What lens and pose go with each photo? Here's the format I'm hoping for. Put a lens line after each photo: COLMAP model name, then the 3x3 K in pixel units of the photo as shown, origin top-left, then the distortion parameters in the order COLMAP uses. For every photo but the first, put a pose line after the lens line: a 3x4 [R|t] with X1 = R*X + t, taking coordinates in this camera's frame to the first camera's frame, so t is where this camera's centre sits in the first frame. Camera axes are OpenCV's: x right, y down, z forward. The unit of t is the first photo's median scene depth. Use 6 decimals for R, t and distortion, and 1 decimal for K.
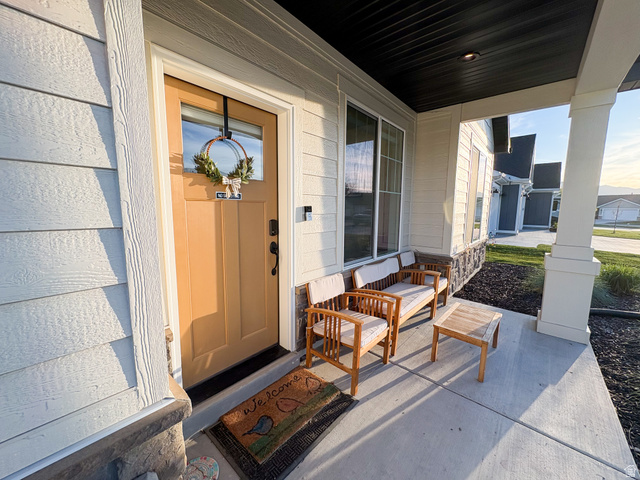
lens RADIAL K [[254.9, 0, 318.7], [0, 254.9, 238.9], [0, 0, 1]] dist [0.001394, -0.000319]
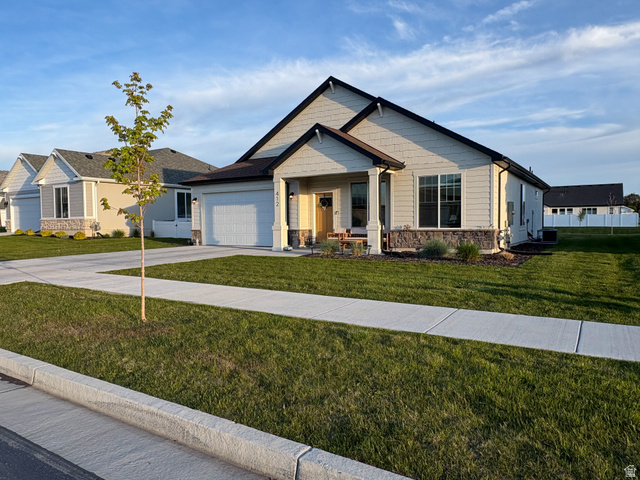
lens RADIAL K [[446.0, 0, 320.0], [0, 446.0, 240.0], [0, 0, 1]] dist [0.005838, 0.000954]
pose [[0.148671, 0.031192, -0.988395, 7.457103], [-0.096293, 0.995209, 0.016923, 0.263939], [0.984187, 0.092659, 0.150962, -0.406729]]
